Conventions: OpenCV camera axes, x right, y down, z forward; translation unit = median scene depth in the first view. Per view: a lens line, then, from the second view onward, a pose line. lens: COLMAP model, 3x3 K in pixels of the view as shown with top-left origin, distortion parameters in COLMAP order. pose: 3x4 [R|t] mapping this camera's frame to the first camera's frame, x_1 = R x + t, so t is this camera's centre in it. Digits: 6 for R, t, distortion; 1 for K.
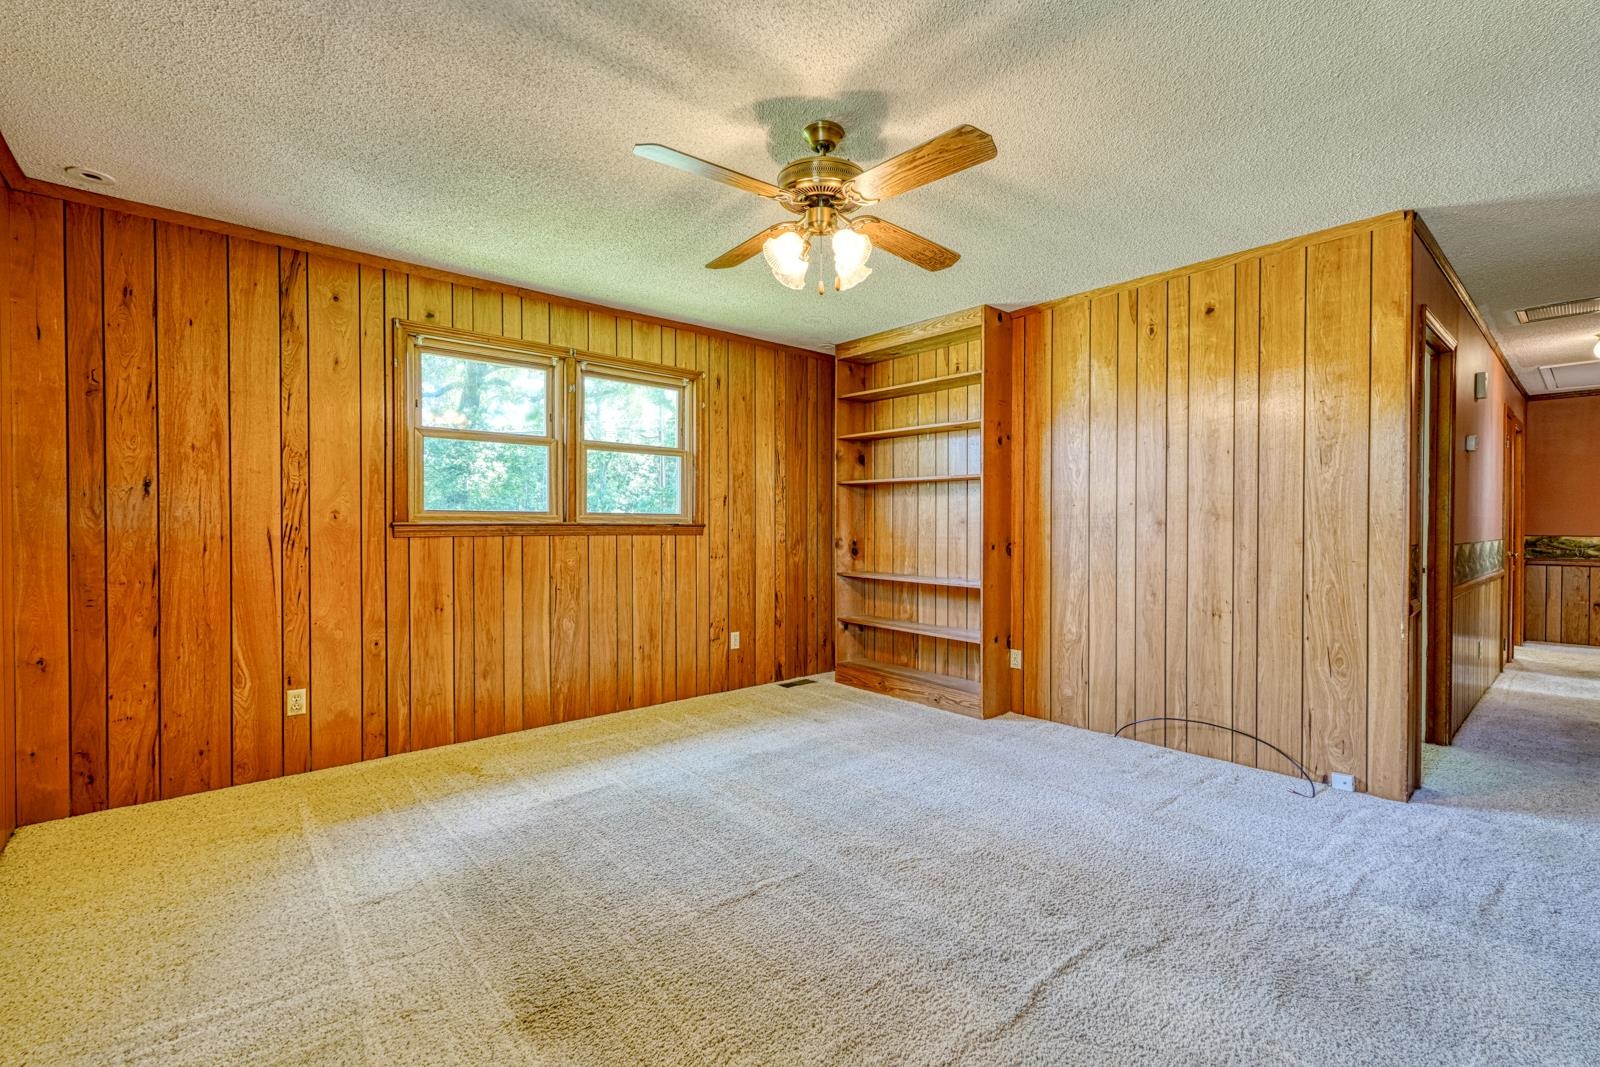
lens RADIAL K [[723.9, 0, 798.0], [0, 723.9, 530.8], [0, 0, 1]] dist [0.000692, -0.001340]
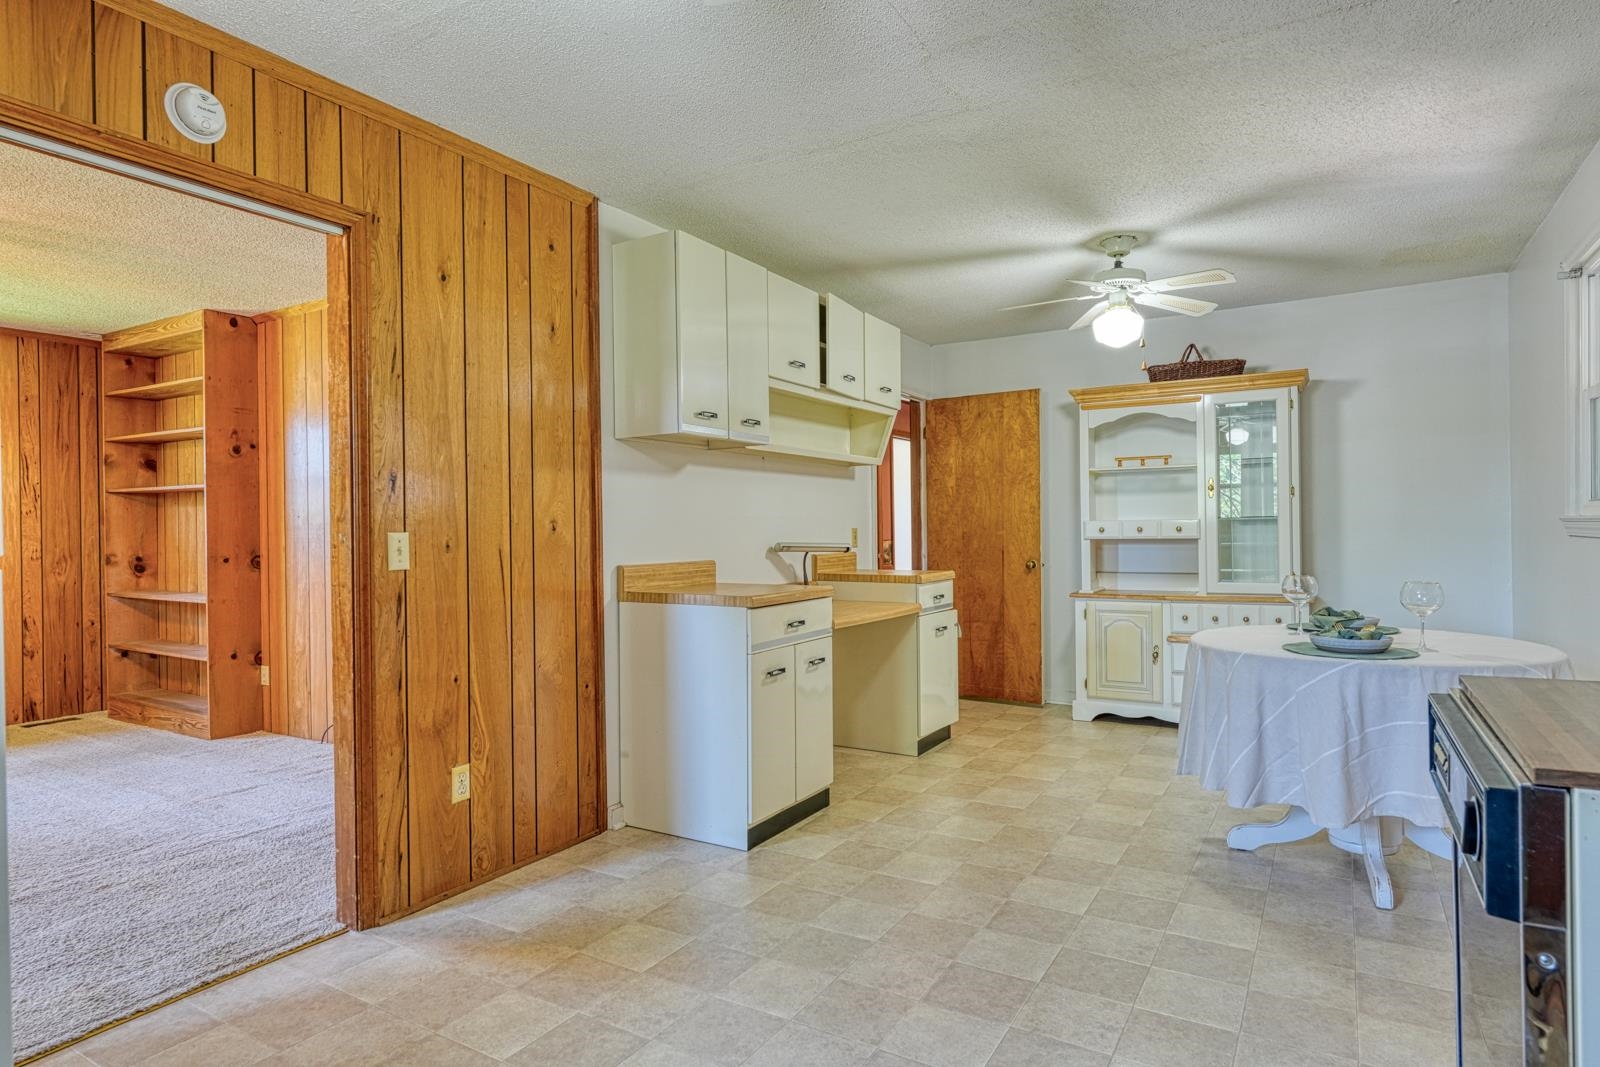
lens RADIAL K [[916.9, 0, 804.6], [0, 916.9, 531.2], [0, 0, 1]] dist [0.007761, 0.001000]
pose [[0.946198, -0.009602, 0.323446, 0.504452], [0.013748, 0.999850, -0.010536, 0.006500], [-0.323296, 0.014416, 0.946188, -0.340898]]
